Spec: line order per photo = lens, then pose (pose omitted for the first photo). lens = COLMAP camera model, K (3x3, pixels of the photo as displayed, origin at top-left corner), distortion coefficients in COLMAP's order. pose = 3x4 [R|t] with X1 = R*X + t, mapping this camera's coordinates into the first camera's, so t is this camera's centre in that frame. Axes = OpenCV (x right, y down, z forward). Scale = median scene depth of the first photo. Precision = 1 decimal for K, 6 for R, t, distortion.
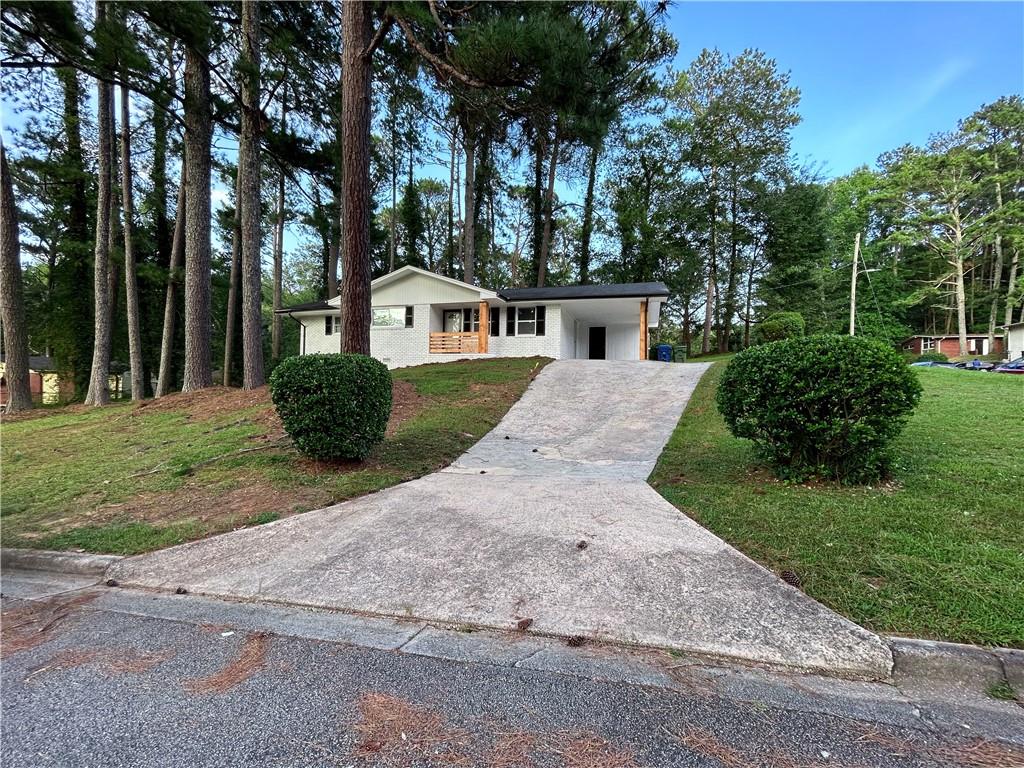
lens RADIAL K [[417.0, 0, 512.2], [0, 417.0, 384.2], [0, 0, 1]] dist [-0.000864, 0.000164]
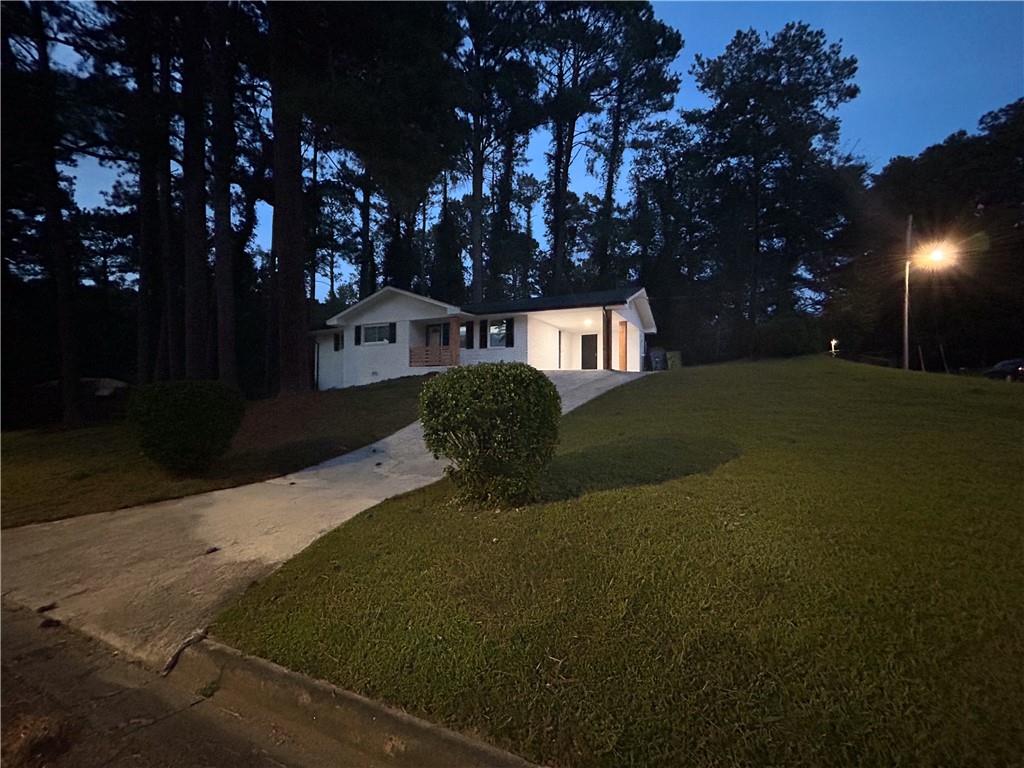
lens RADIAL K [[417.0, 0, 507.1], [0, 417.0, 385.1], [0, 0, 1]] dist [-0.000864, 0.000164]
pose [[0.983682, -0.011492, -0.179551, 0.223252], [0.009425, 0.999879, -0.012359, -0.011151], [0.179671, 0.010465, 0.983671, -0.002300]]
